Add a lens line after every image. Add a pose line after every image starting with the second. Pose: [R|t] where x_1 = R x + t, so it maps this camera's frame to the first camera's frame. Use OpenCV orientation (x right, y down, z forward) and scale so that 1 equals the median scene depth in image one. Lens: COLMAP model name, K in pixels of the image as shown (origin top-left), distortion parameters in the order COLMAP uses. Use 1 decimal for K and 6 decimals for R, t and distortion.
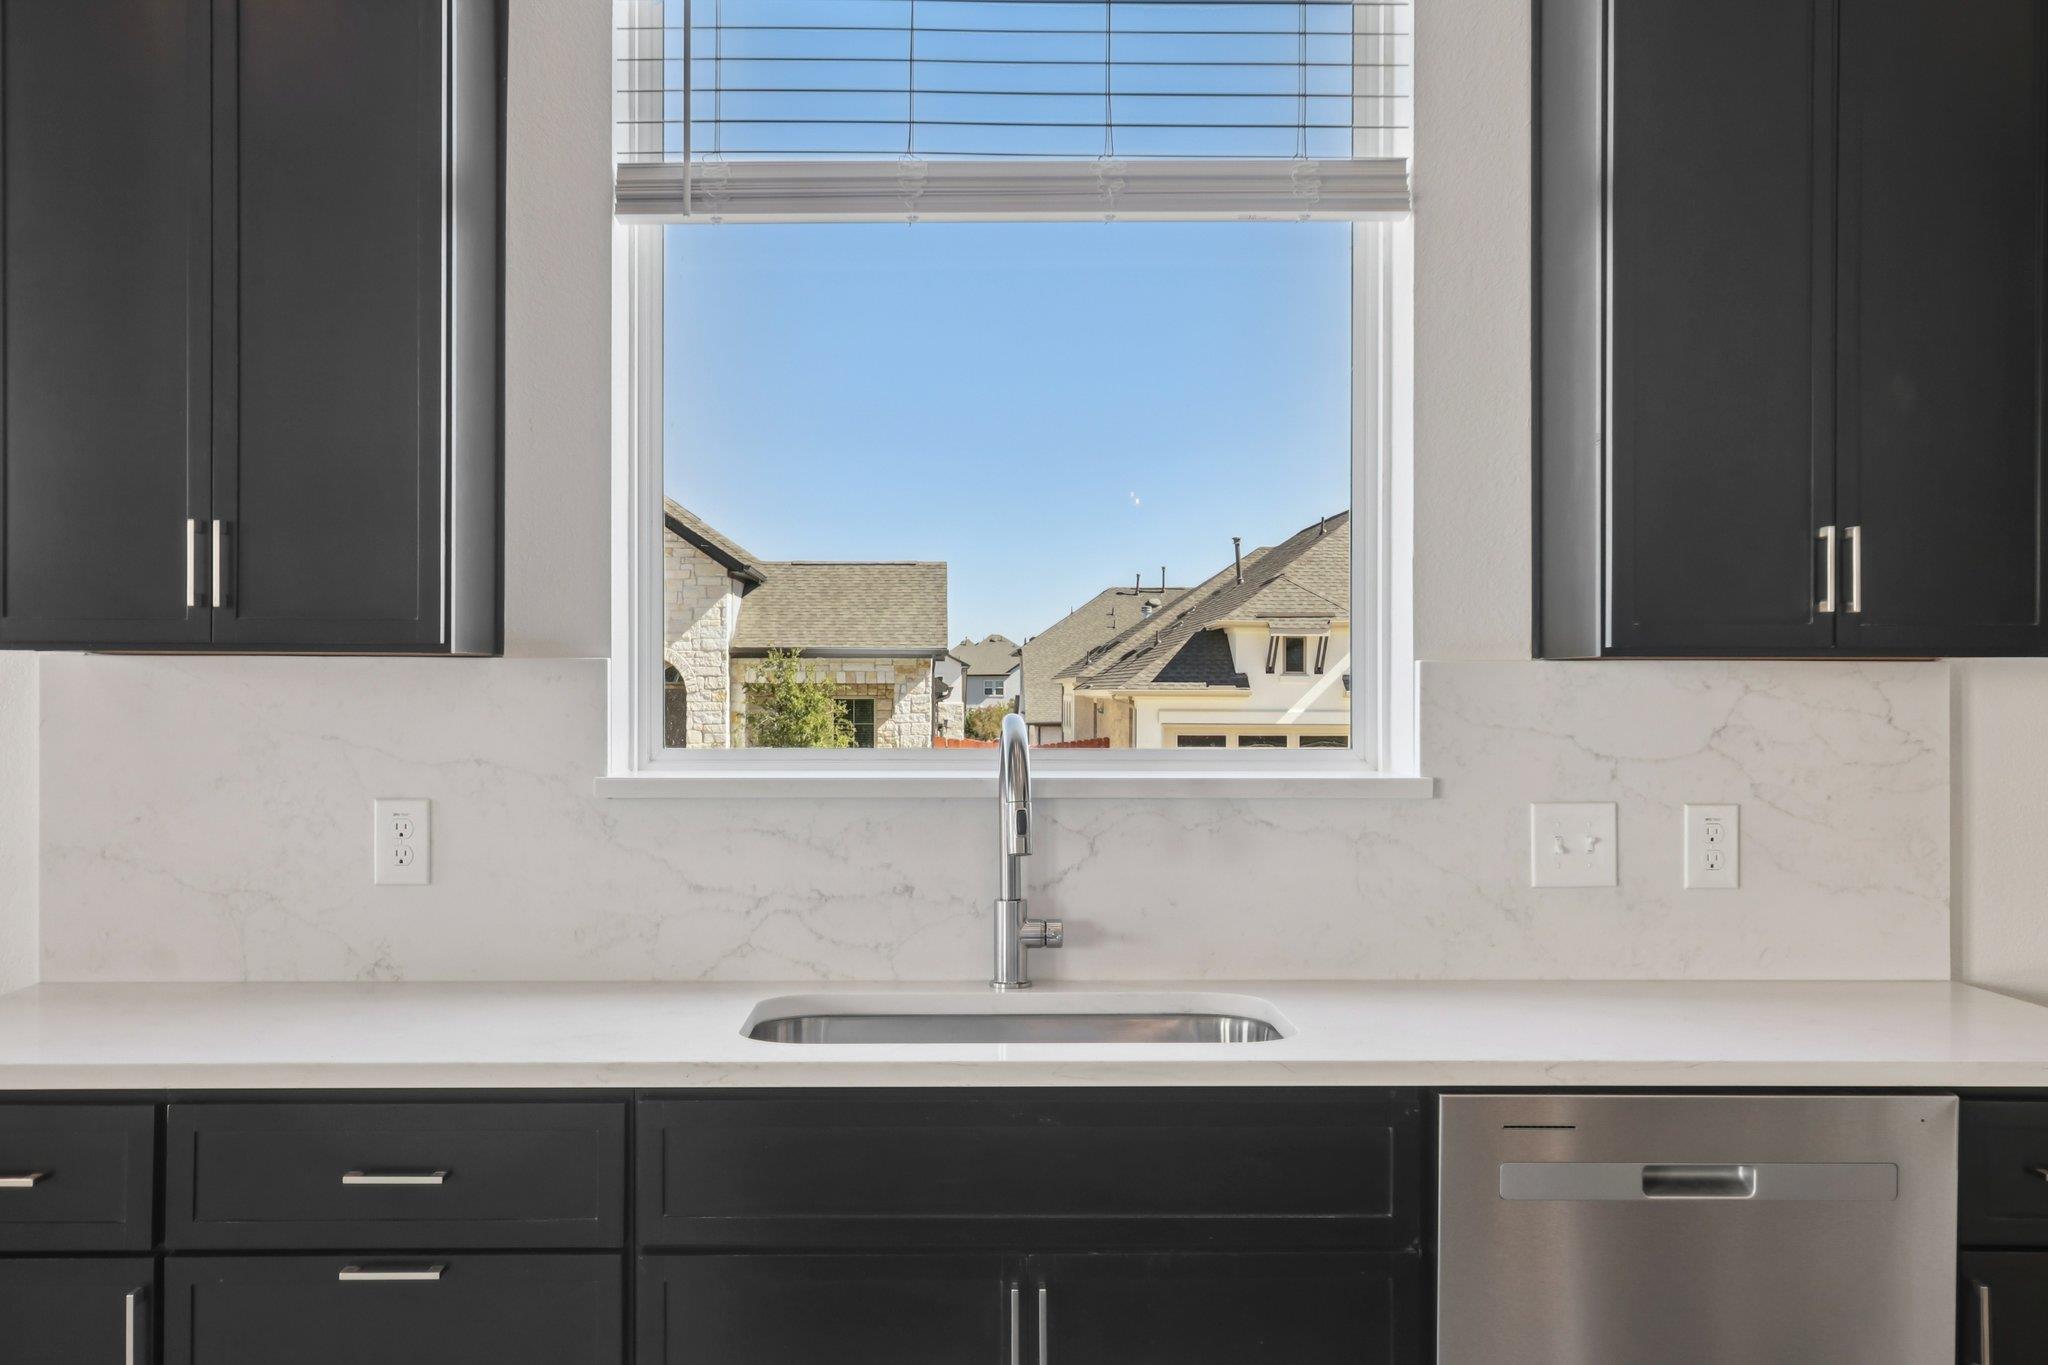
lens RADIAL K [[1989.6, 0, 981.3], [0, 1989.6, 679.4], [0, 0, 1]] dist [-0.000449, 0.000000]
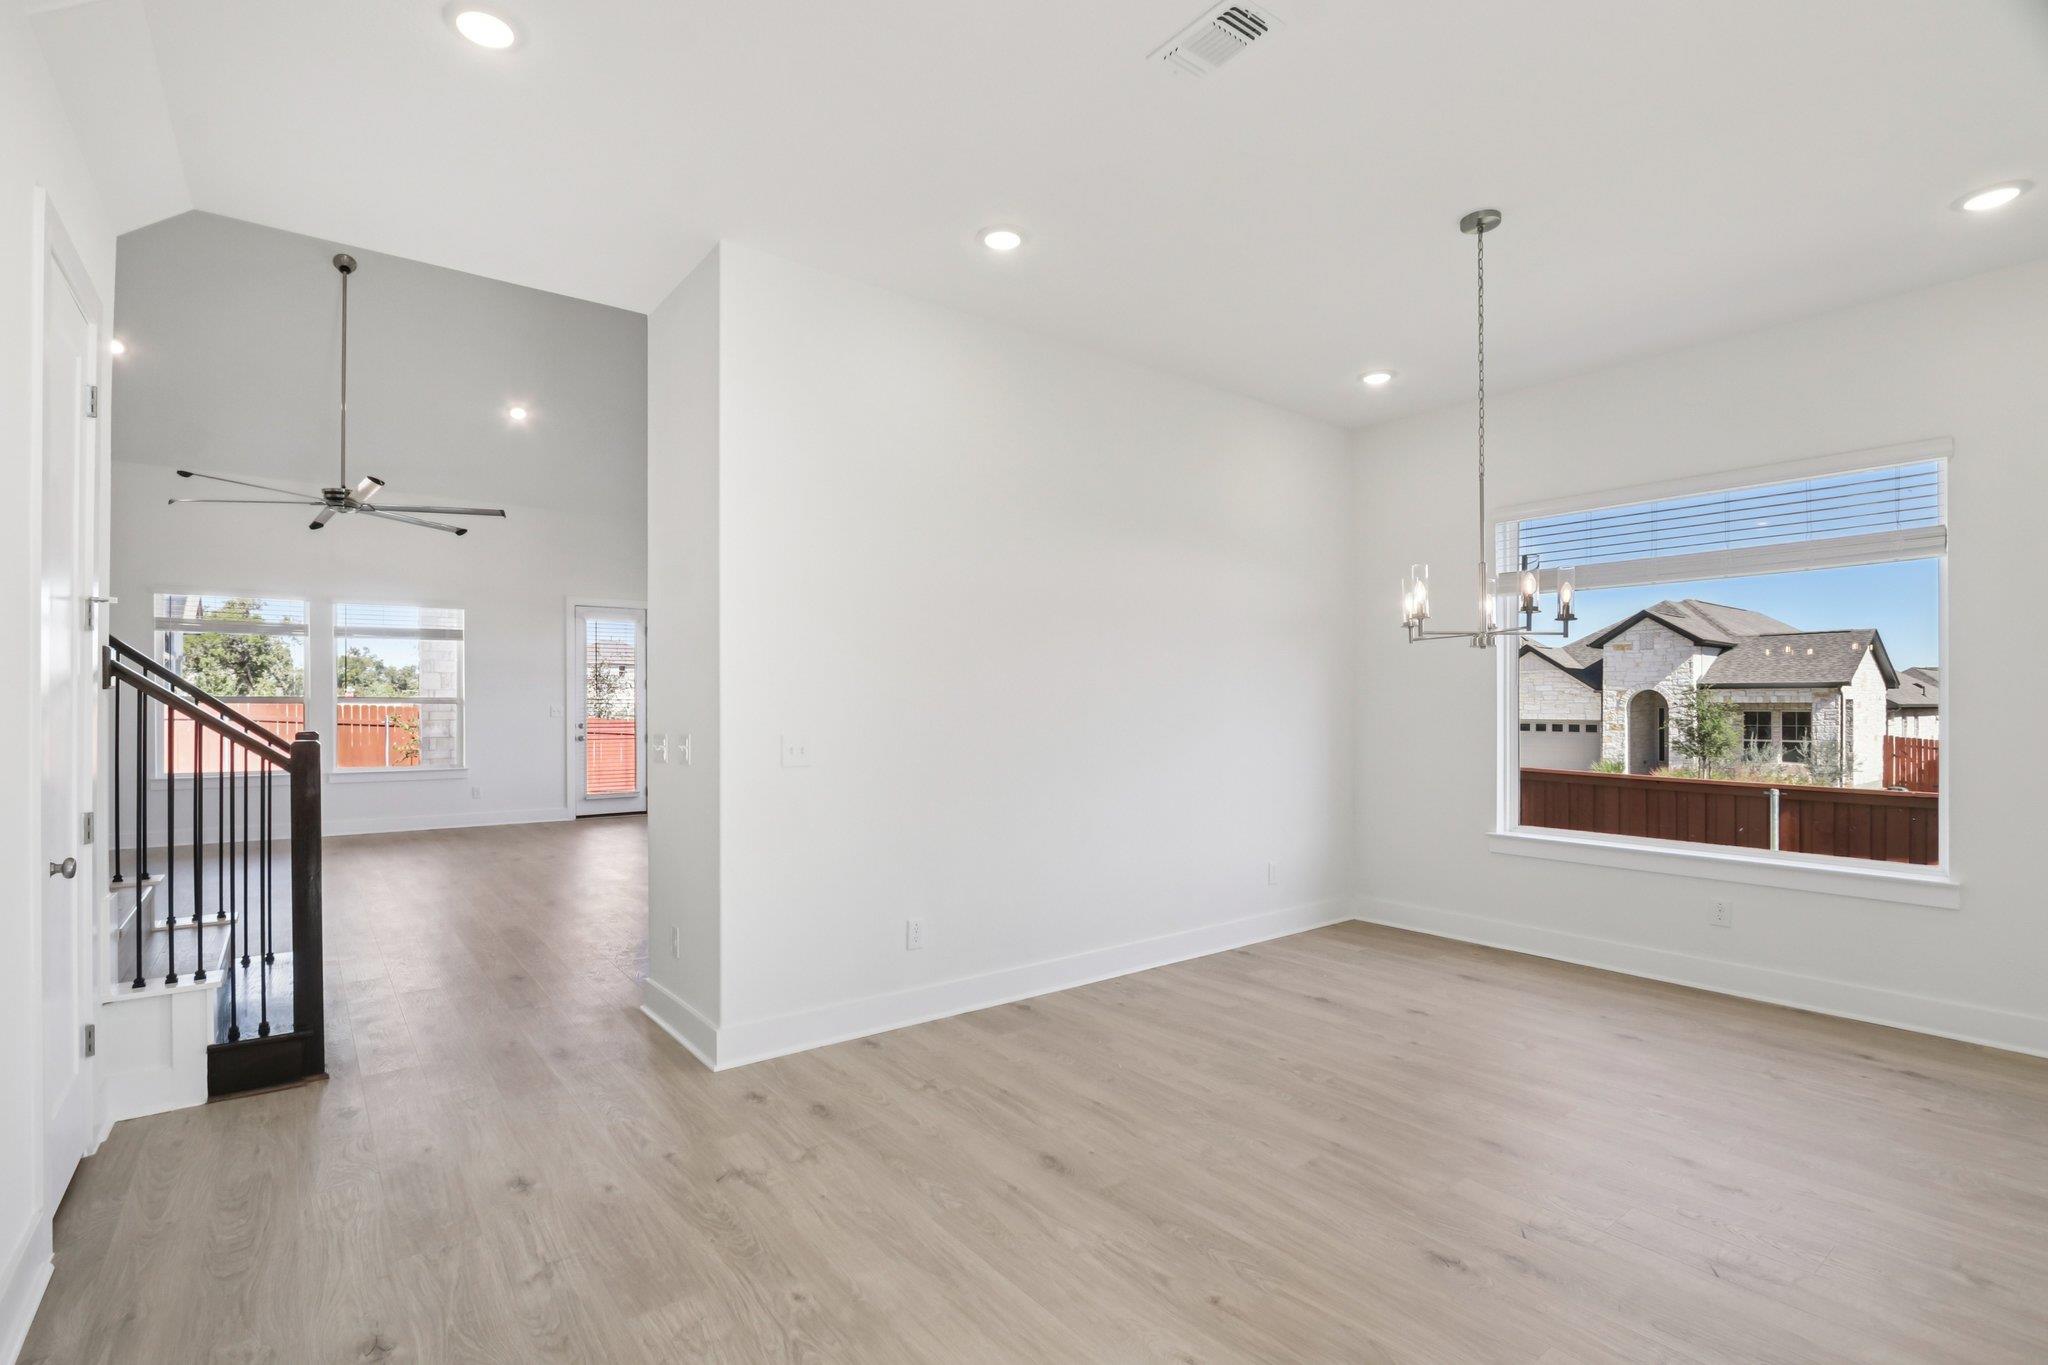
lens RADIAL K [[948.8, 0, 973.4], [0, 948.8, 707.3], [0, 0, 1]] dist [-0.023135, 0.003704]
pose [[0.569803, 0.001448, -0.821780, 2.482666], [0.003889, 0.999982, 0.004458, -0.003765], [0.821772, -0.005736, 0.569787, -0.754092]]
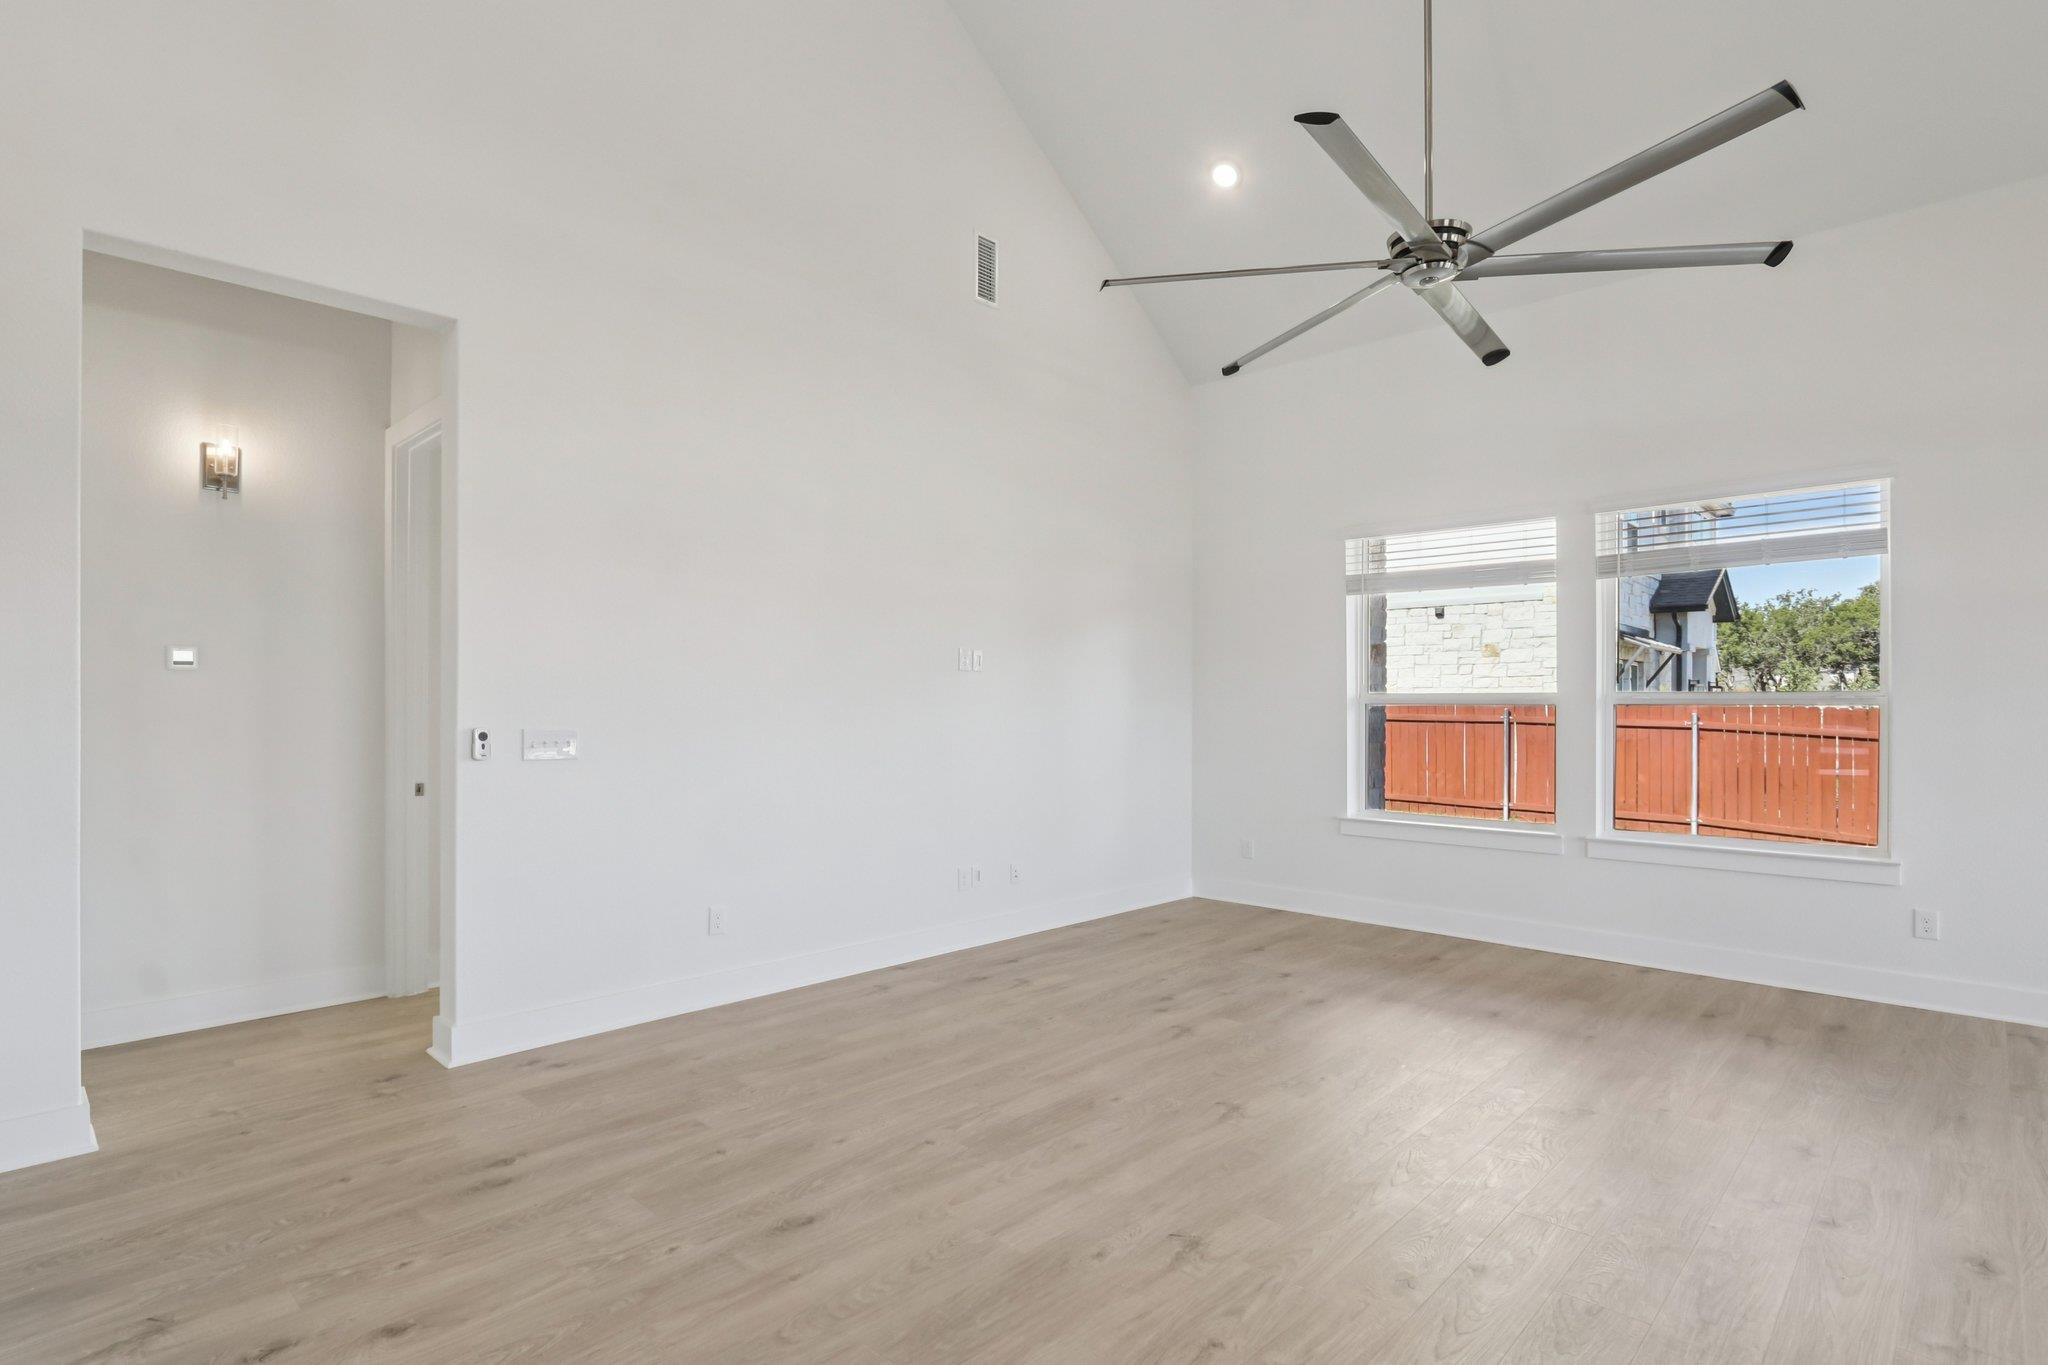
lens RADIAL K [[1021.6, 0, 1002.4], [0, 1021.6, 713.9], [0, 0, 1]] dist [-0.012867, -0.000044]
pose [[-0.709722, 0.002661, -0.704477, 0.619250], [-0.002062, 0.999981, 0.005855, -0.001259], [0.704479, 0.005608, -0.709702, -0.175358]]
